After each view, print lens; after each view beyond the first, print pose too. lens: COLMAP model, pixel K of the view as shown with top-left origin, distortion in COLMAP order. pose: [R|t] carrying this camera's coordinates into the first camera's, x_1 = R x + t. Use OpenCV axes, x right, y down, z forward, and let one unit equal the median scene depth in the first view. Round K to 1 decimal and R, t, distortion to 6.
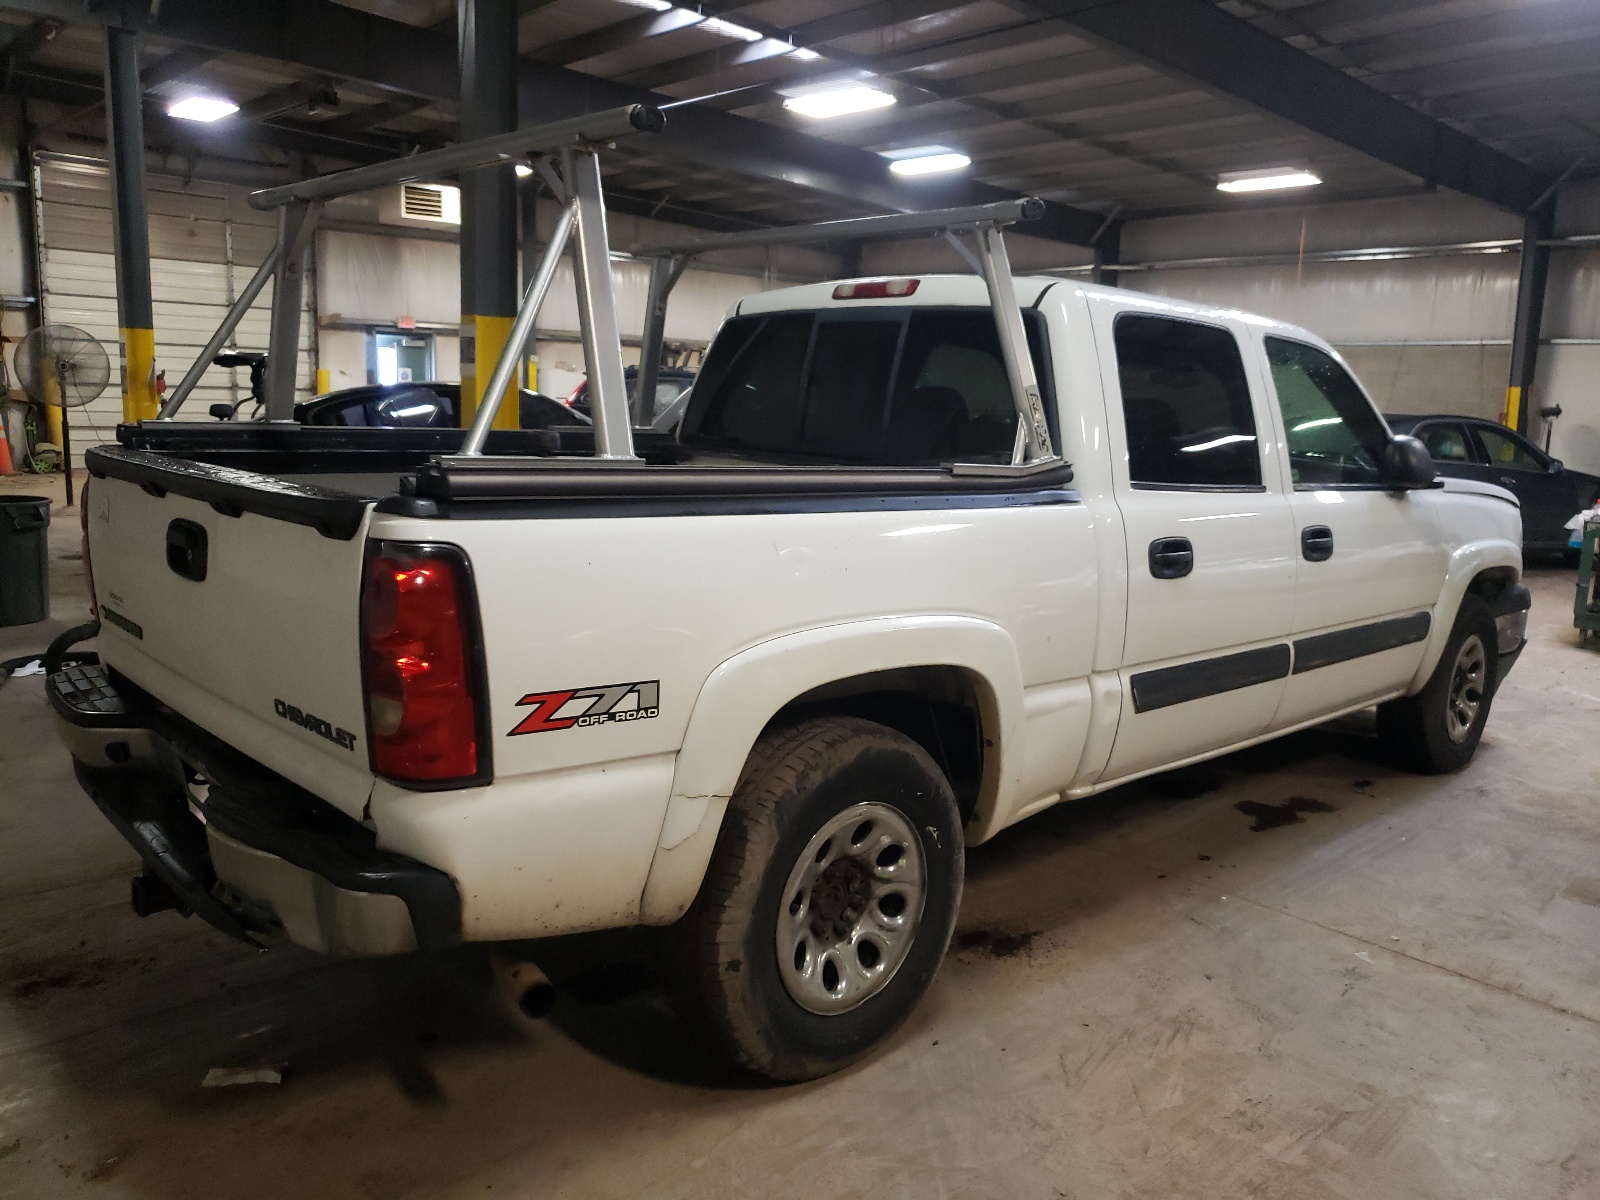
lens RADIAL K [[1239.7, 0, 819.3], [0, 1239.7, 600.6], [0, 0, 1]] dist [0.021066, 0.001602]
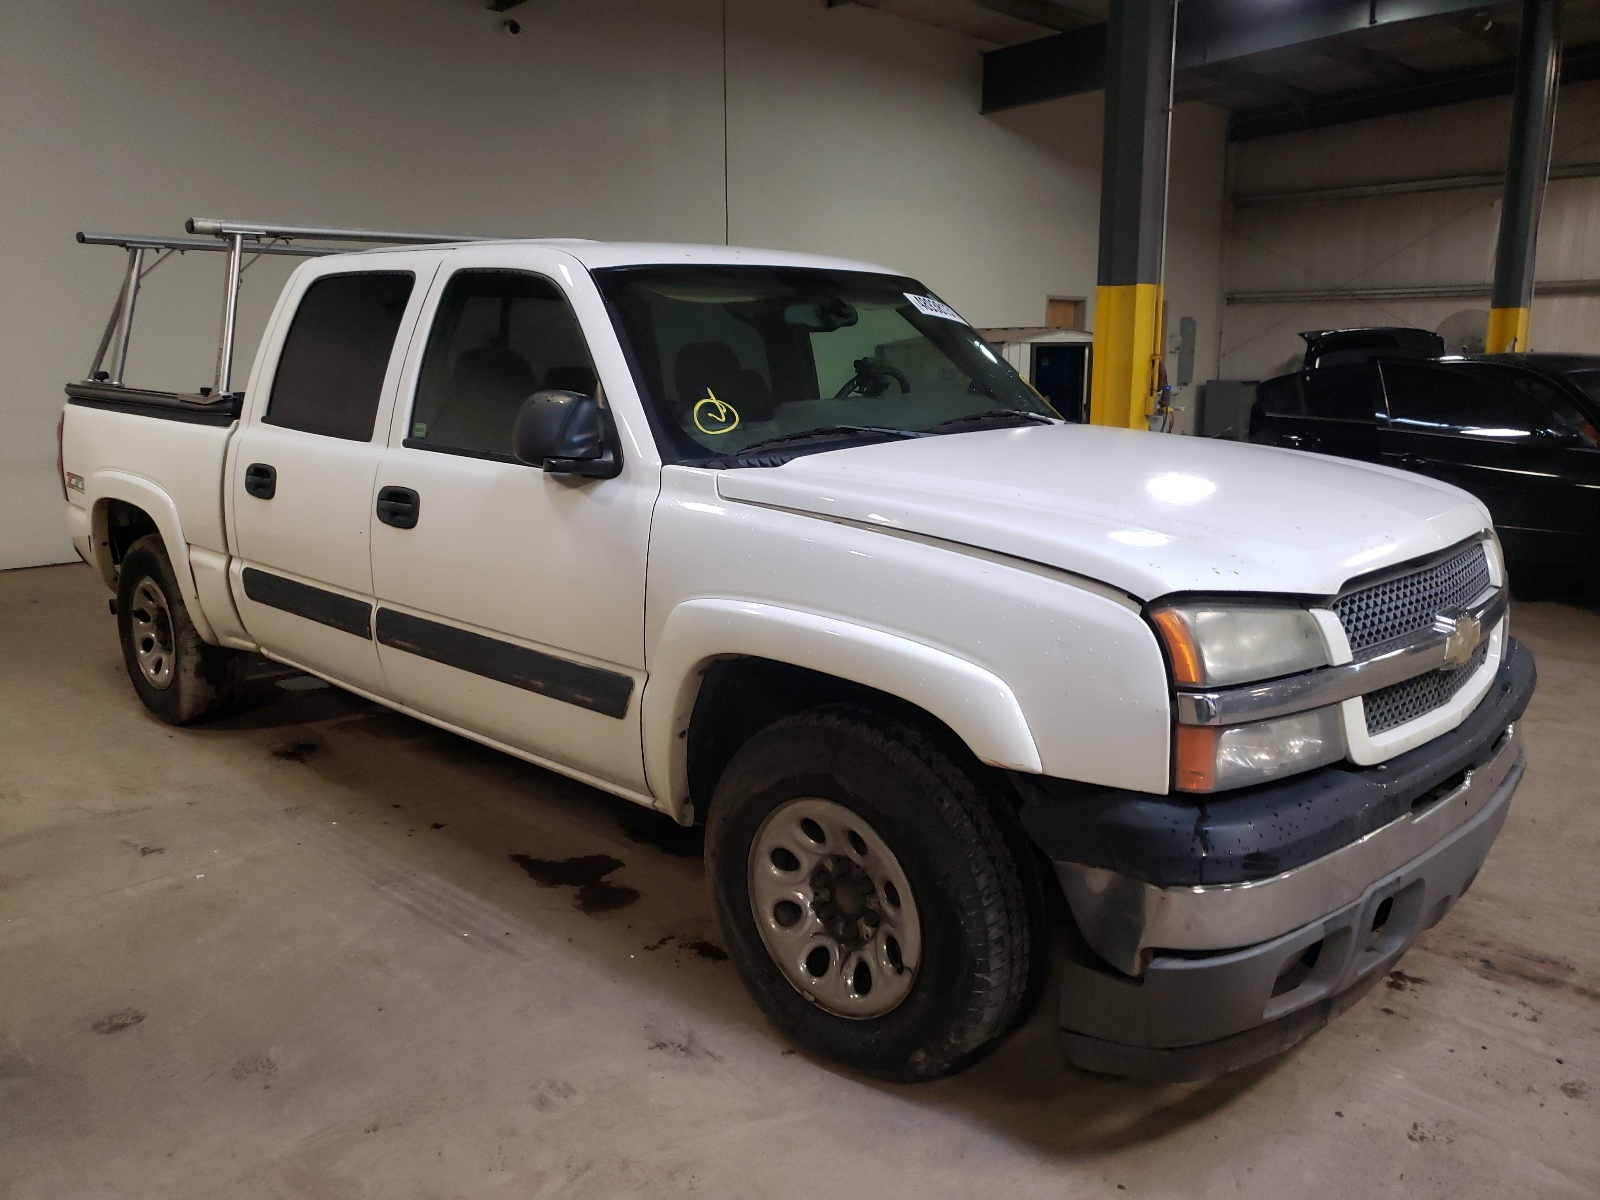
lens RADIAL K [[1261.8, 0, 800.0], [0, 1261.8, 600.0], [0, 0, 1]] dist [0.033203, -0.007773]
pose [[0.056998, 0.165956, -0.984485, 1.180155], [-0.167400, 0.973716, 0.154448, -0.151540], [0.984240, 0.156000, 0.083281, 1.091373]]
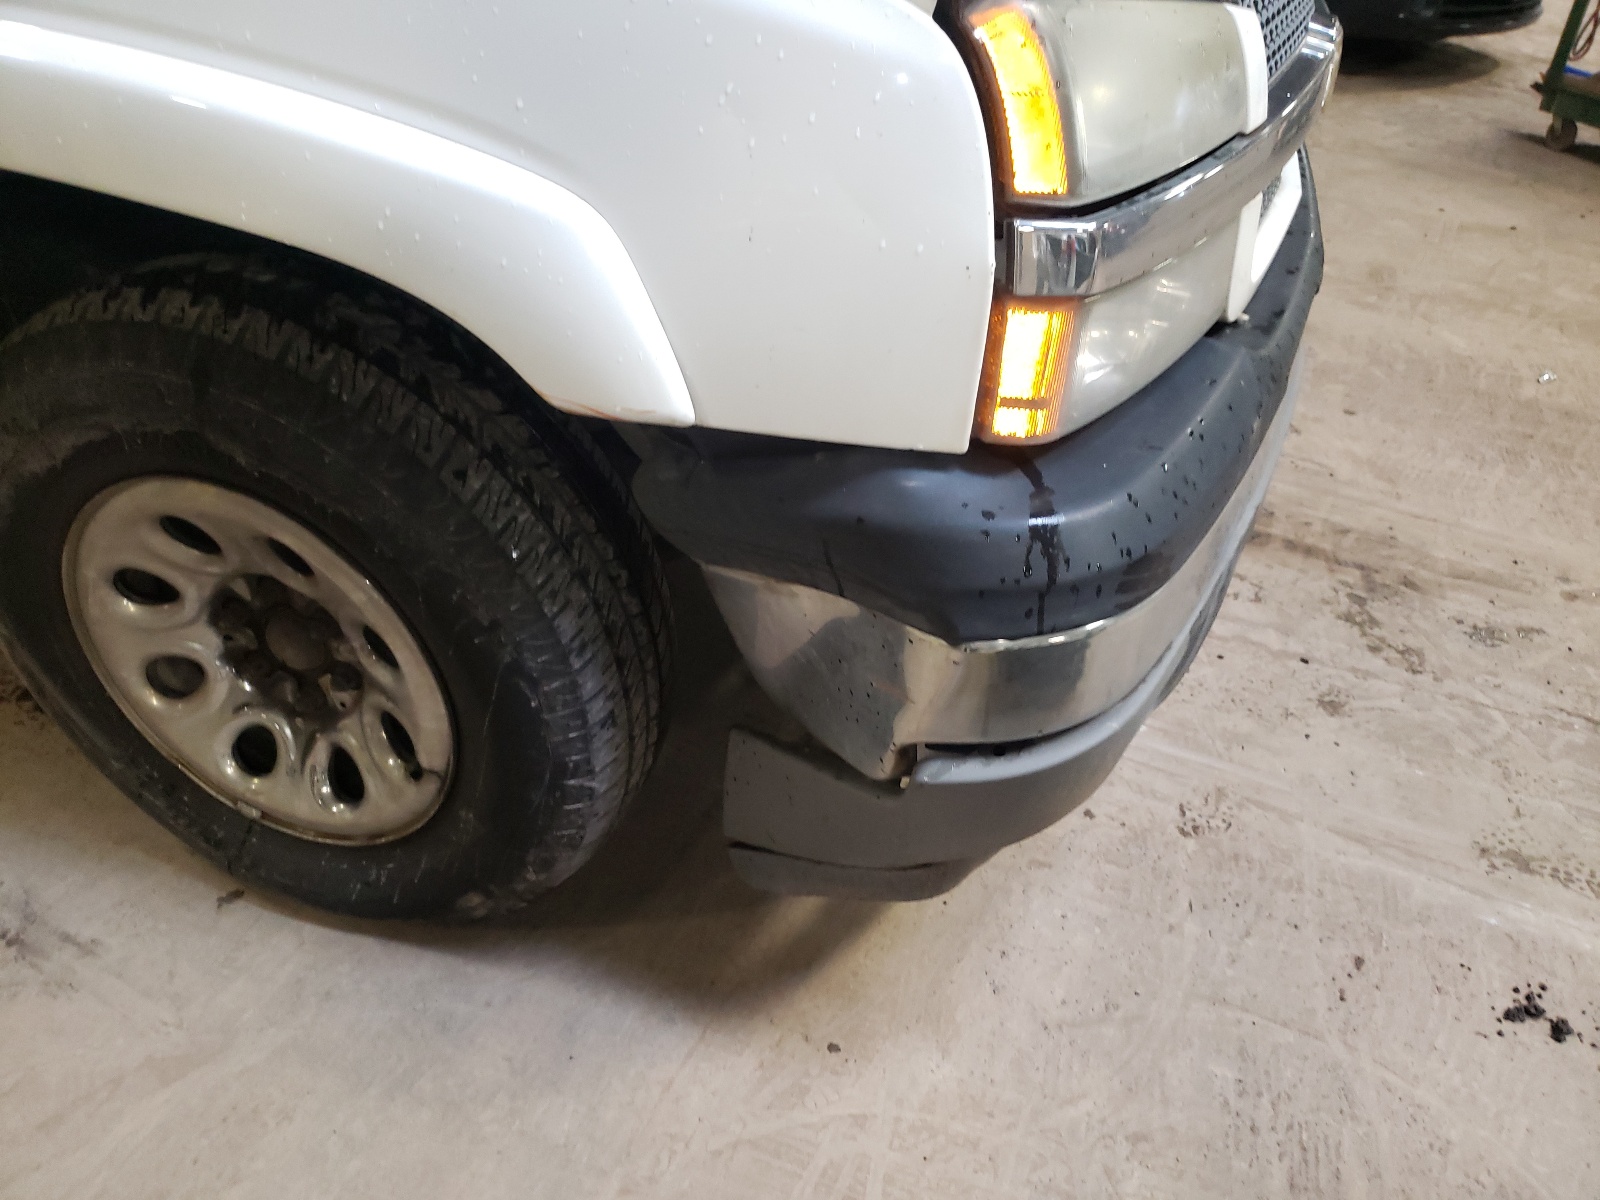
lens RADIAL K [[1267.6, 0, 796.0], [0, 1267.6, 610.2], [0, 0, 1]] dist [0.002426, 0.005356]
pose [[0.432485, 0.519023, -0.737273, 0.954666], [-0.206303, 0.852972, 0.479455, -0.115444], [0.877722, -0.055255, 0.475974, 1.134534]]
